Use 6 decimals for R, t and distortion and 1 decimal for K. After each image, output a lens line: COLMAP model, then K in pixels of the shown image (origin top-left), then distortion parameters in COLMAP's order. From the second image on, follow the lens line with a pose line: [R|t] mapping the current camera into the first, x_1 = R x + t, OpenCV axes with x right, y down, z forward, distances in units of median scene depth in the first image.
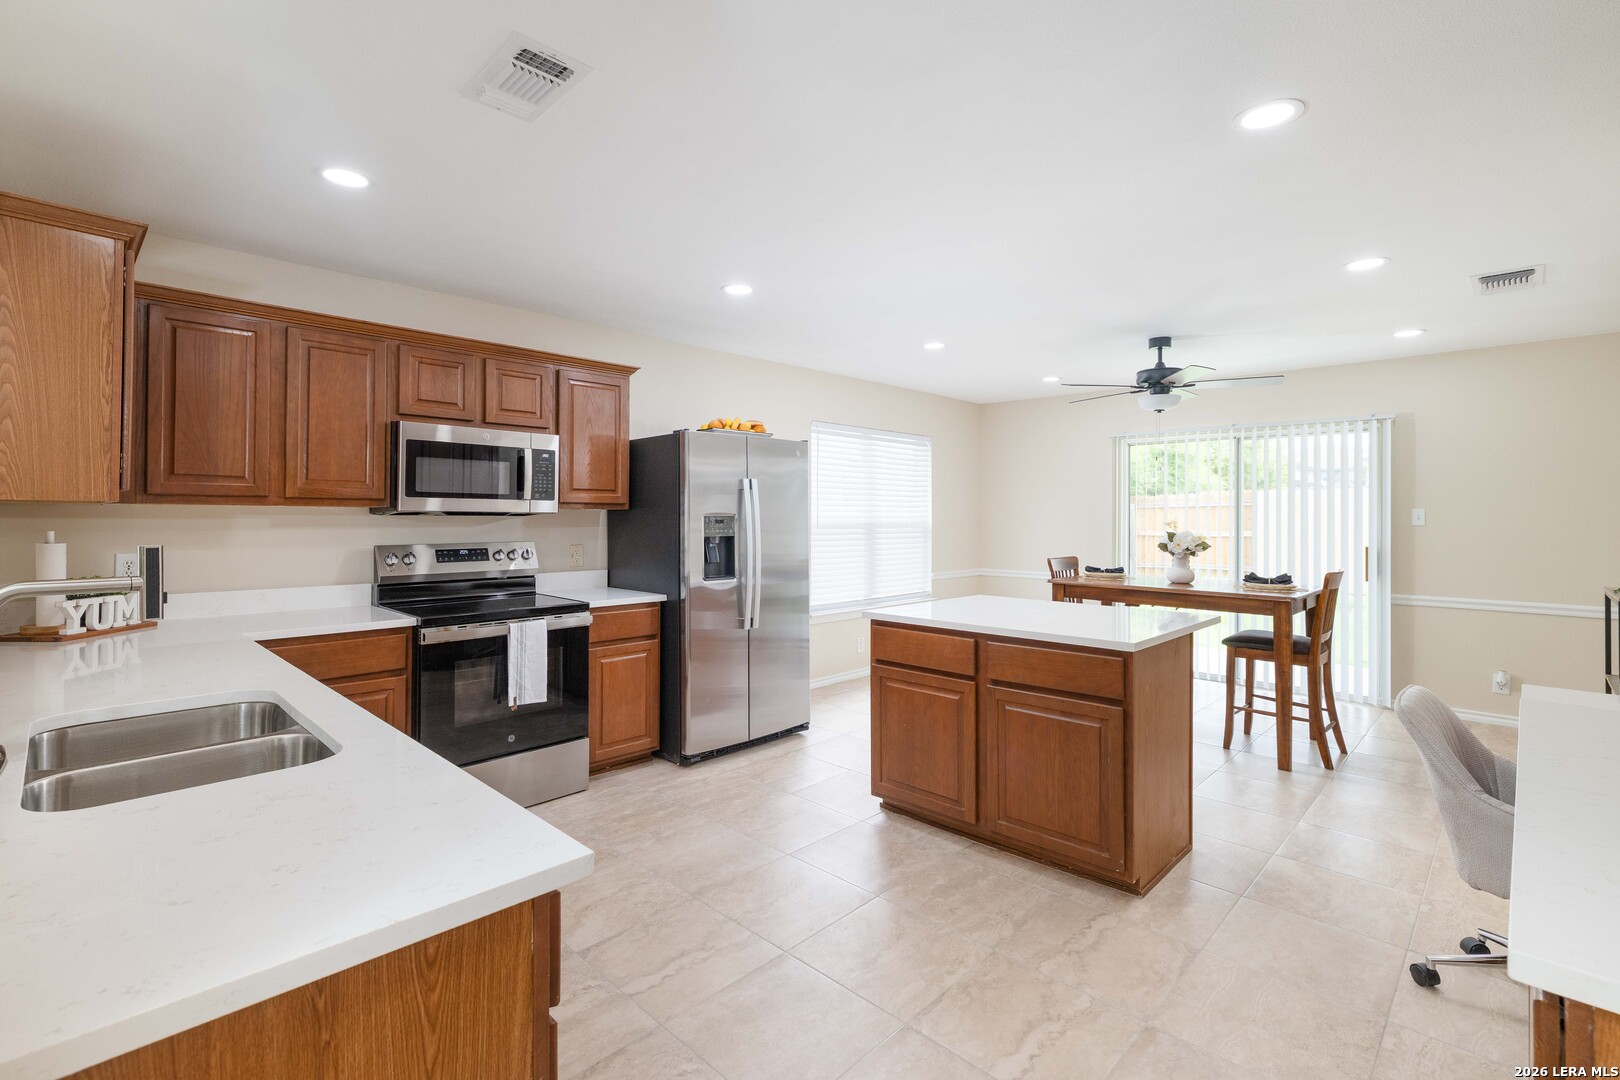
lens RADIAL K [[720.1, 0, 830.2], [0, 720.1, 507.7], [0, 0, 1]] dist [0.005977, -0.000302]
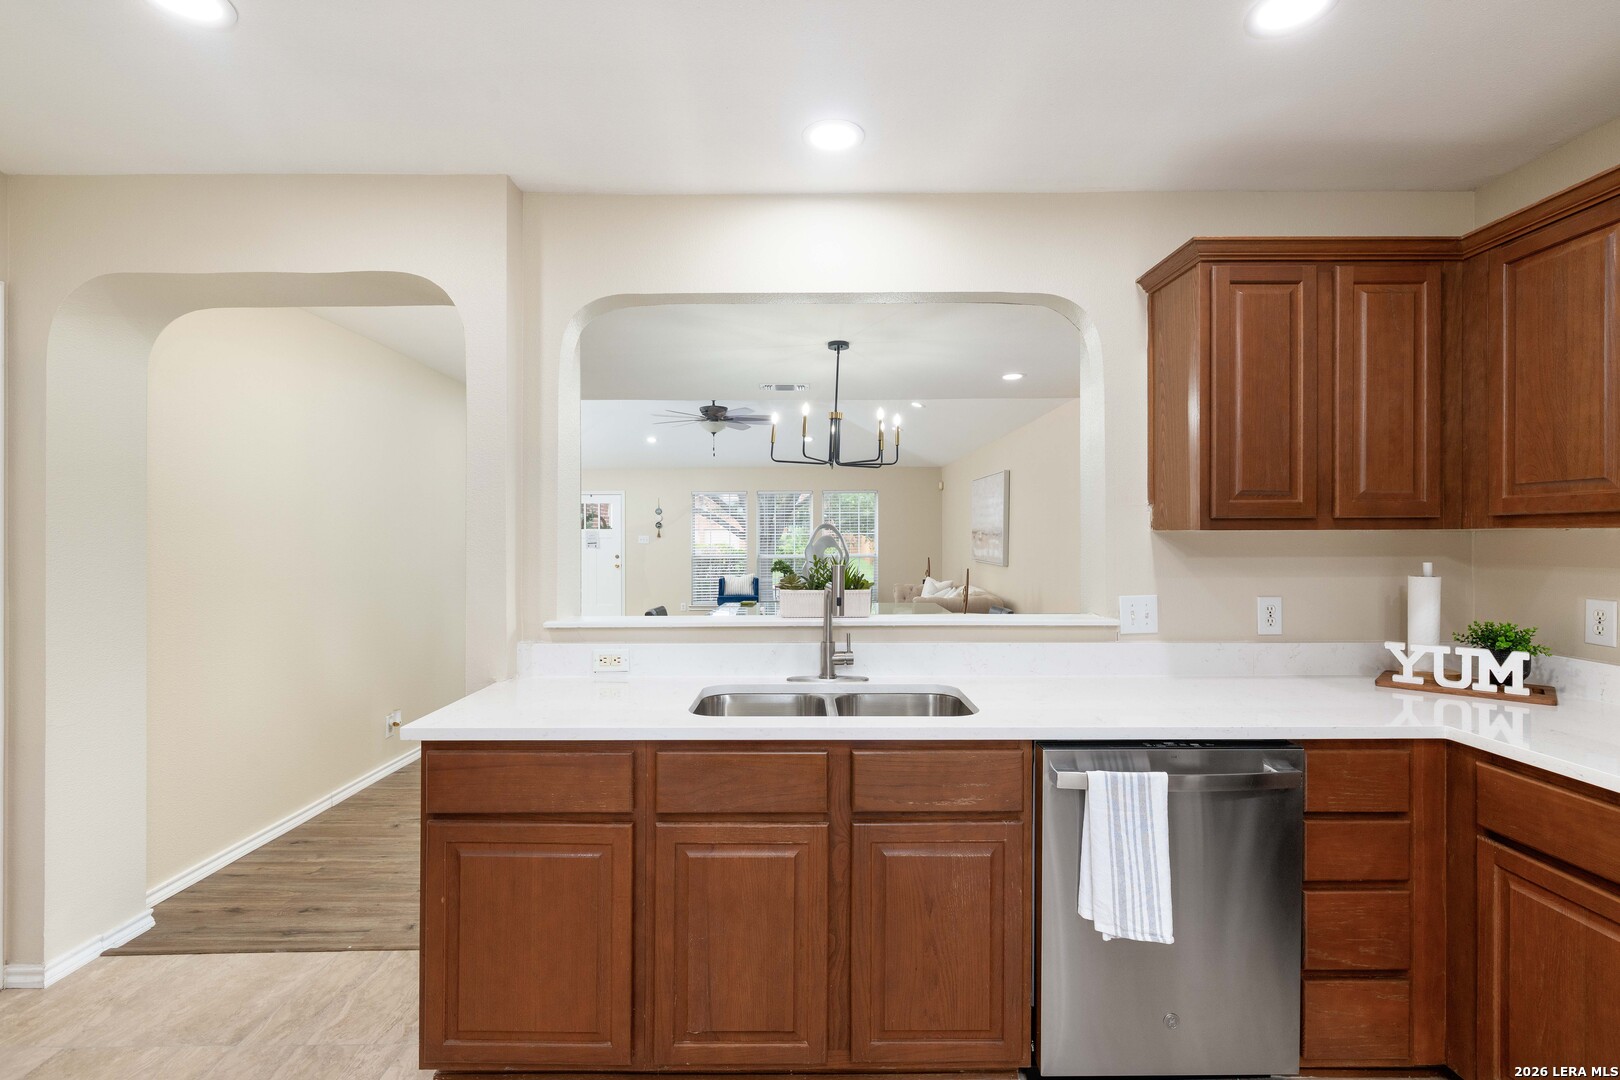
lens RADIAL K [[742.3, 0, 804.0], [0, 742.3, 539.2], [0, 0, 1]] dist [-0.000159, 0.000052]
pose [[-0.723602, 0.001625, -0.690216, 0.051068], [0.011484, 0.999887, -0.009685, 0.003337], [0.690122, -0.014934, -0.723539, 0.758677]]
